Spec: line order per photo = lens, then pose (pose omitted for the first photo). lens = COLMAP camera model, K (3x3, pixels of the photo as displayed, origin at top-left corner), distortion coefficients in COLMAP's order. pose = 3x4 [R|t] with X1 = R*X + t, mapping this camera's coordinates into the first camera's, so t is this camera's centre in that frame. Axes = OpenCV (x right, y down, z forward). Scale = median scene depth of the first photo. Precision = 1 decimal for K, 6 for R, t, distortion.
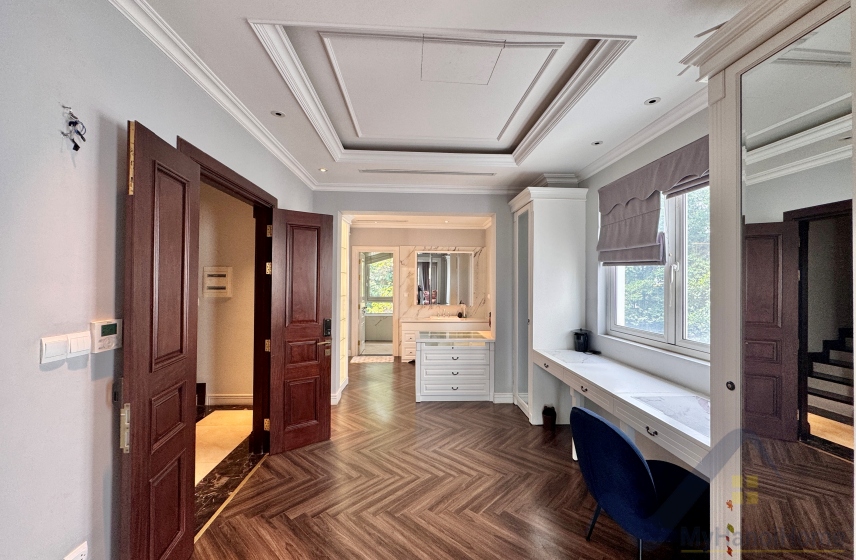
lens RADIAL K [[339.4, 0, 429.5], [0, 339.4, 279.9], [0, 0, 1]] dist [0.001855, 0.000114]
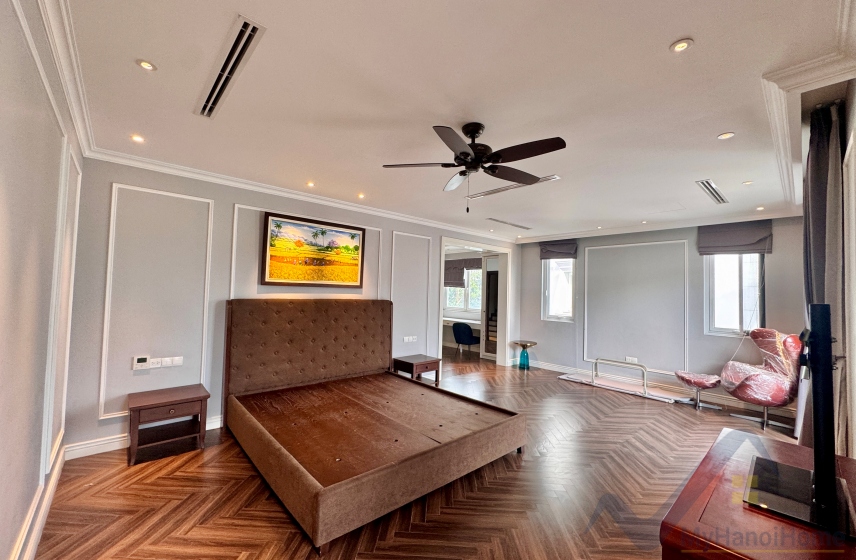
lens RADIAL K [[339.4, 0, 424.5], [0, 339.4, 277.1], [0, 0, 1]] dist [0.001855, 0.000114]
pose [[0.779085, 0.036703, 0.625843, -0.757271], [-0.023211, 0.999289, -0.029710, -0.016344], [-0.626488, 0.008620, 0.779383, -0.615434]]
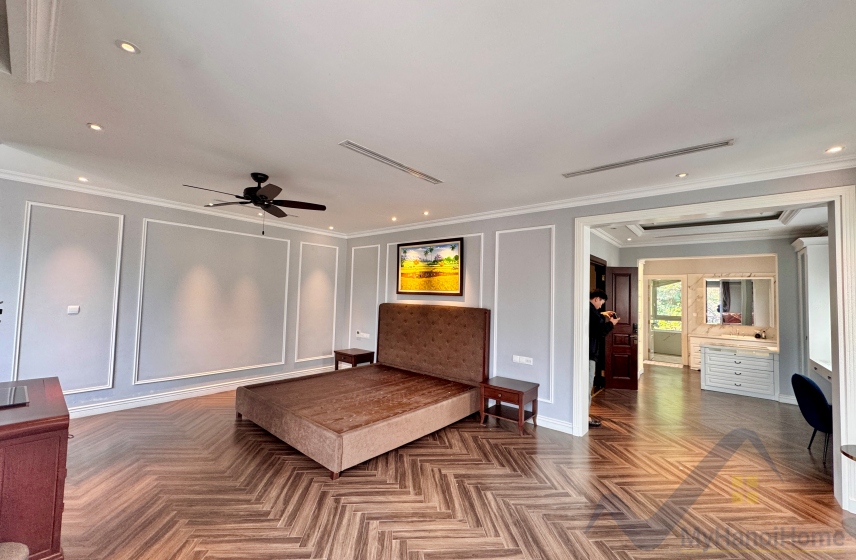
lens RADIAL K [[339.4, 0, 430.1], [0, 339.4, 279.4], [0, 0, 1]] dist [0.001855, 0.000114]
pose [[0.731035, -0.020046, -0.682046, 0.073370], [-0.014953, 0.998858, -0.045384, -0.012468], [0.682176, 0.043376, 0.729900, -0.553026]]
